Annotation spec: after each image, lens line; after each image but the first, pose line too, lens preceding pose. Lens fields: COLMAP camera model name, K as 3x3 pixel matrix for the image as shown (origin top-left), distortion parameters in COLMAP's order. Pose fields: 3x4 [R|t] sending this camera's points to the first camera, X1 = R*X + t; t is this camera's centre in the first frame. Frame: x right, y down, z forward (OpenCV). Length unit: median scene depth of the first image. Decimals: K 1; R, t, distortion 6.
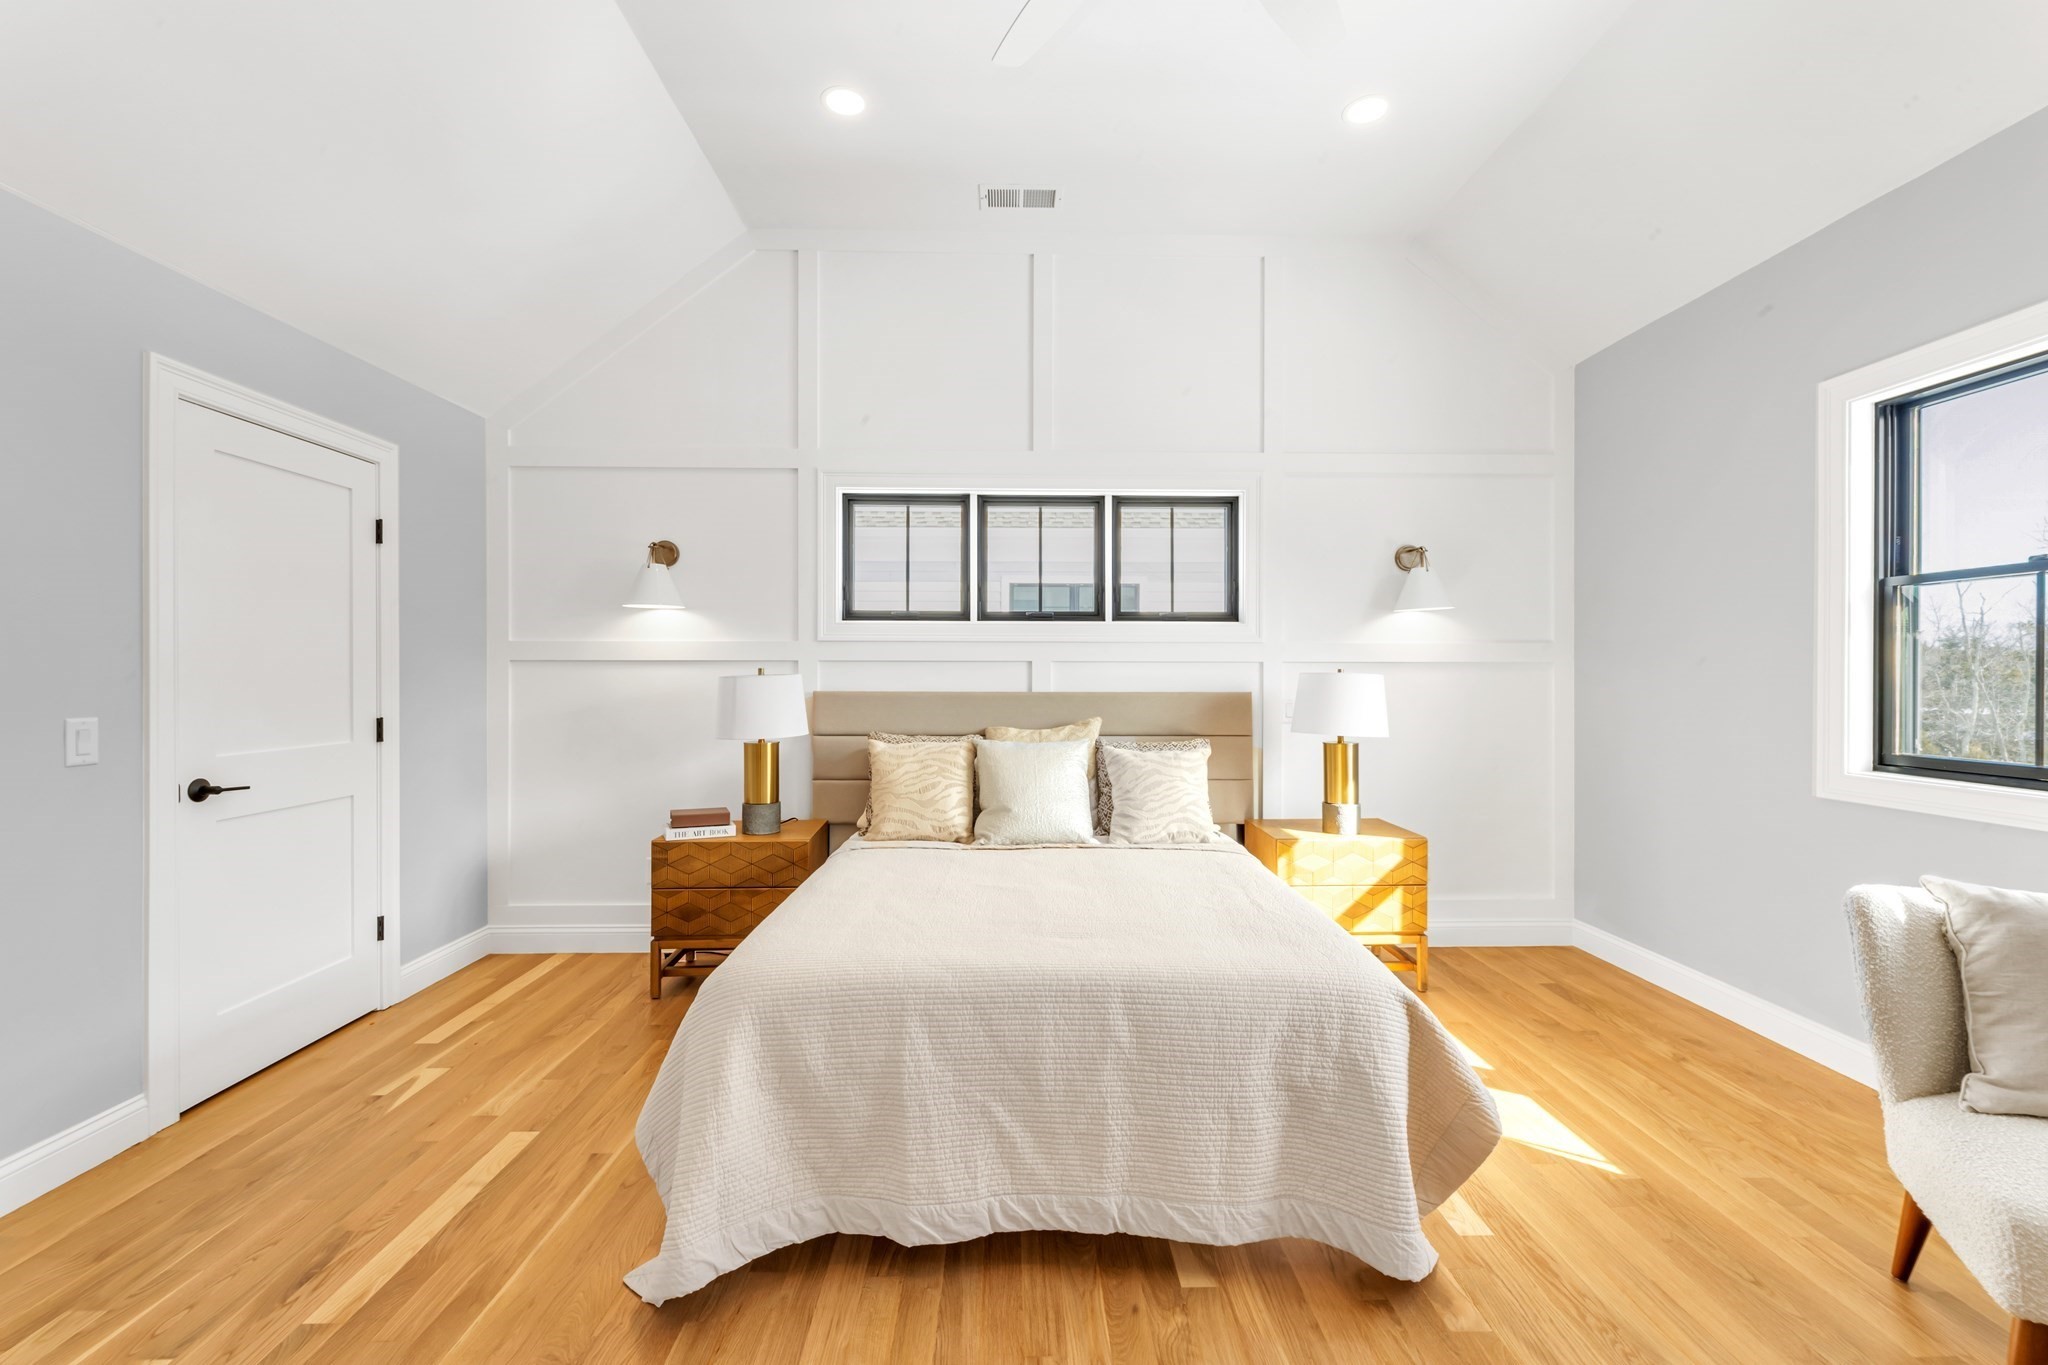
lens RADIAL K [[838.8, 0, 1021.2], [0, 838.8, 667.9], [0, 0, 1]] dist [0.004090, 0.000099]
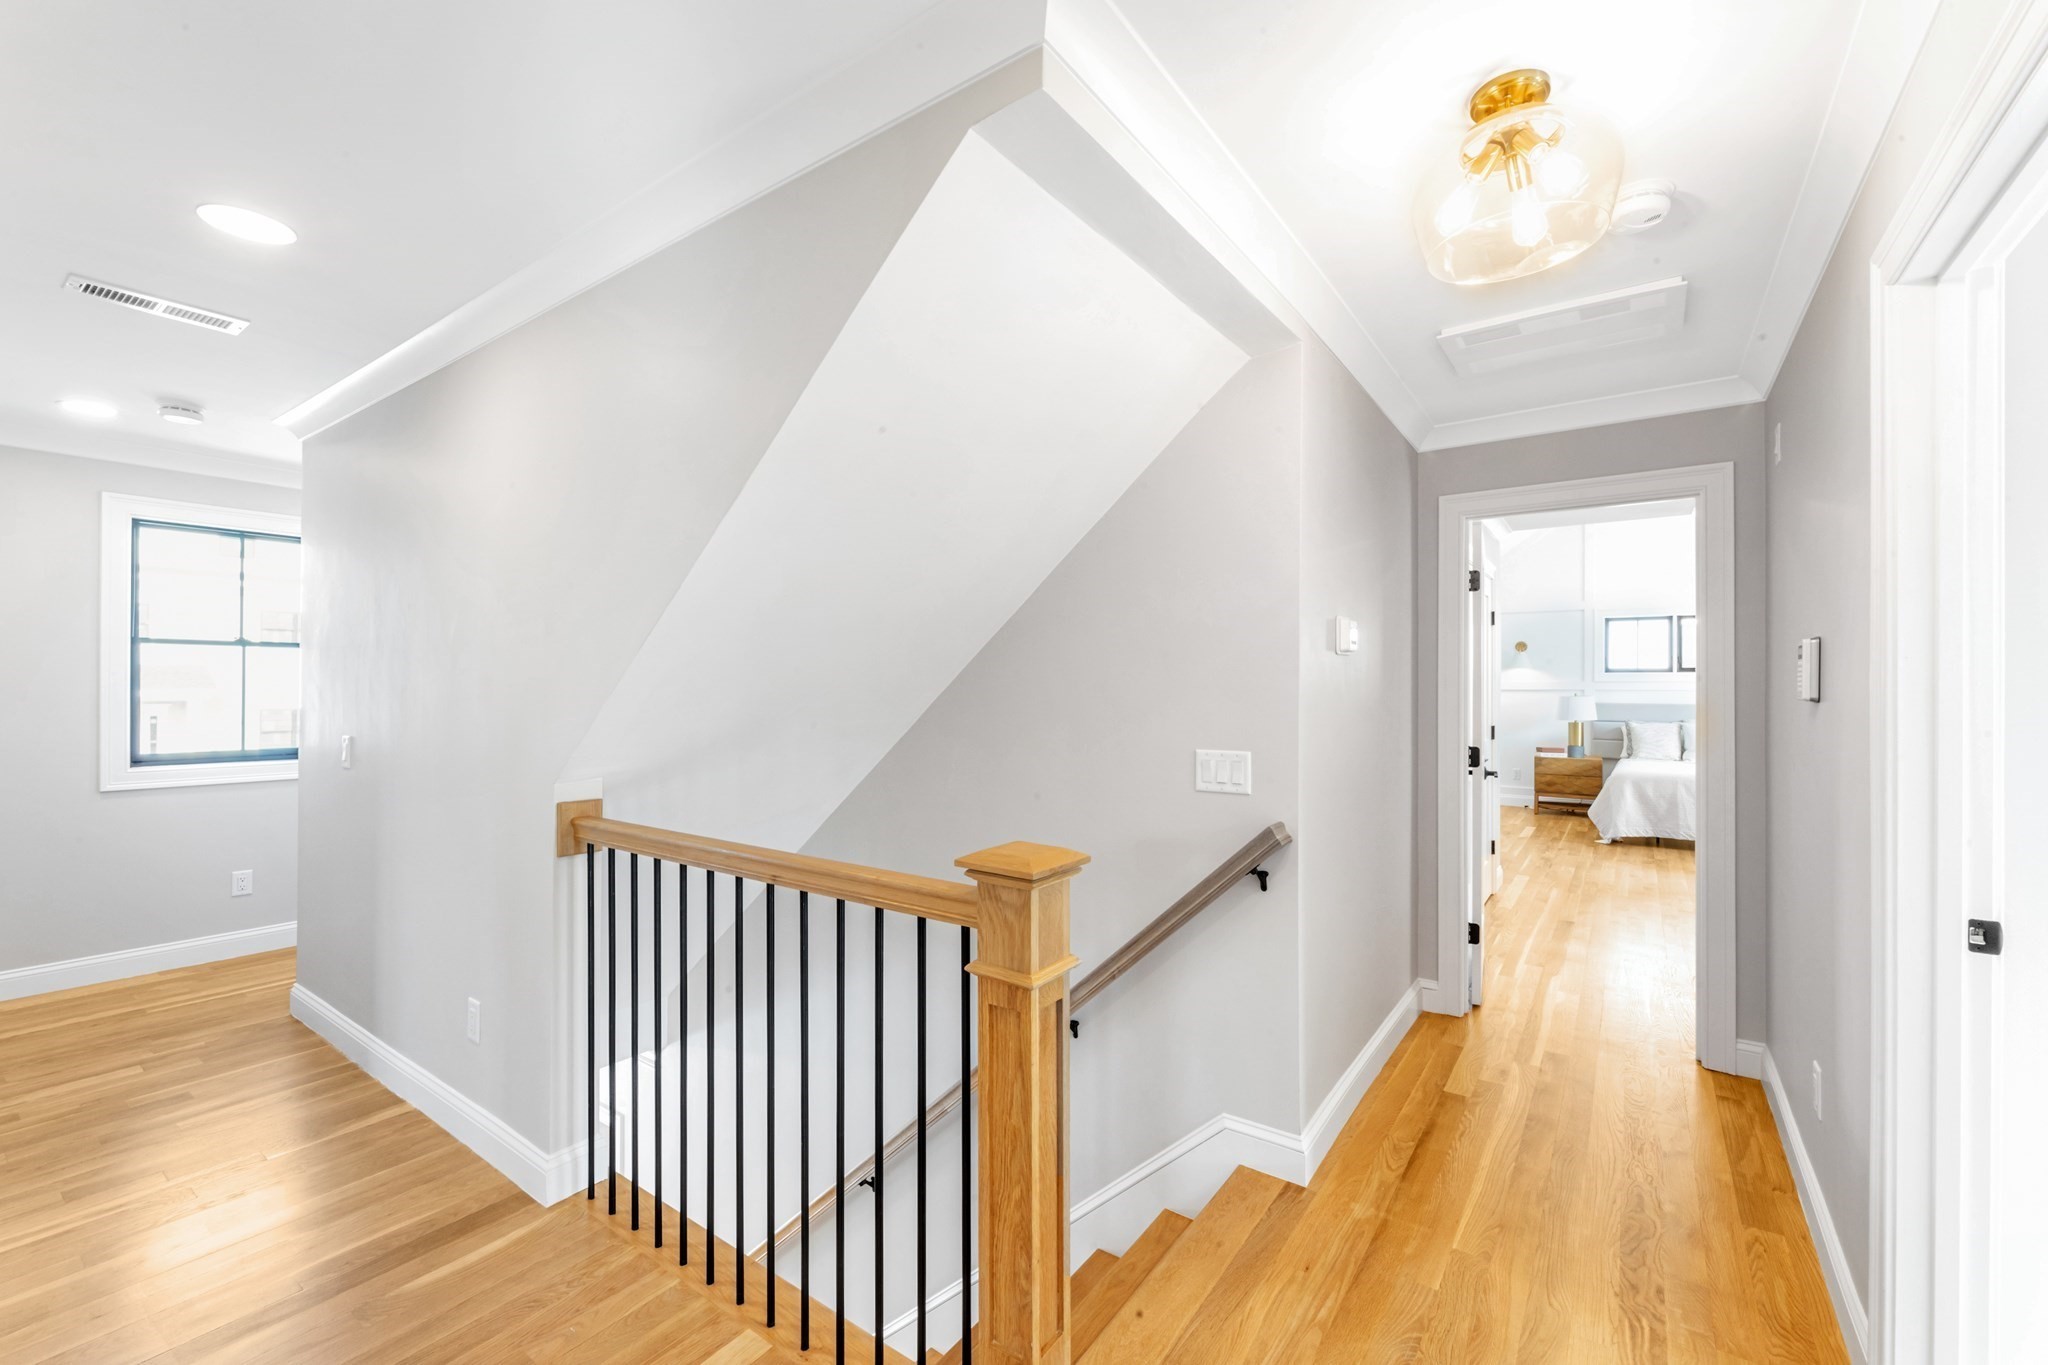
lens RADIAL K [[841.0, 0, 1025.4], [0, 841.0, 683.1], [0, 0, 1]] dist [0.000032, 0.000119]
pose [[0.805032, -0.007968, -0.593177, -0.140470], [-0.000086, 0.999908, -0.013548, 0.004619], [0.593231, 0.010958, 0.804958, -2.107004]]
